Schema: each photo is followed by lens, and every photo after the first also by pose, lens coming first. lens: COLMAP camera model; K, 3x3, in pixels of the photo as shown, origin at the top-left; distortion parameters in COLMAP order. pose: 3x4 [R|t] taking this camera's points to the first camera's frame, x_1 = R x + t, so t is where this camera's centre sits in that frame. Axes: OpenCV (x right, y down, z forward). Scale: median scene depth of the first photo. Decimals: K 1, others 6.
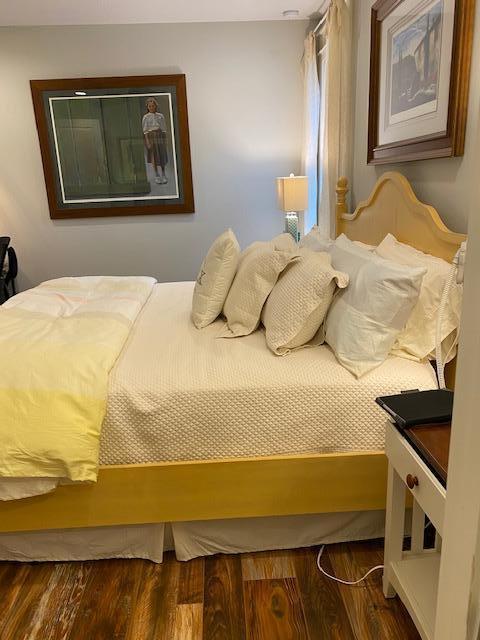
lens RADIAL K [[493.4, 0, 239.4], [0, 493.4, 320.1], [0, 0, 1]] dist [-0.002526, -0.002766]
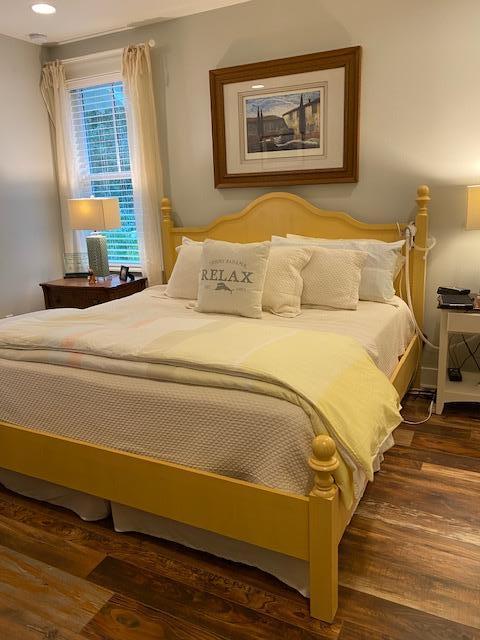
lens RADIAL K [[493.4, 0, 237.6], [0, 493.4, 321.3], [0, 0, 1]] dist [-0.002526, -0.002766]
pose [[0.509965, -0.245222, 0.824501, -1.490166], [0.266946, 0.956298, 0.119311, -0.203633], [-0.817726, 0.159253, 0.553140, 0.495742]]
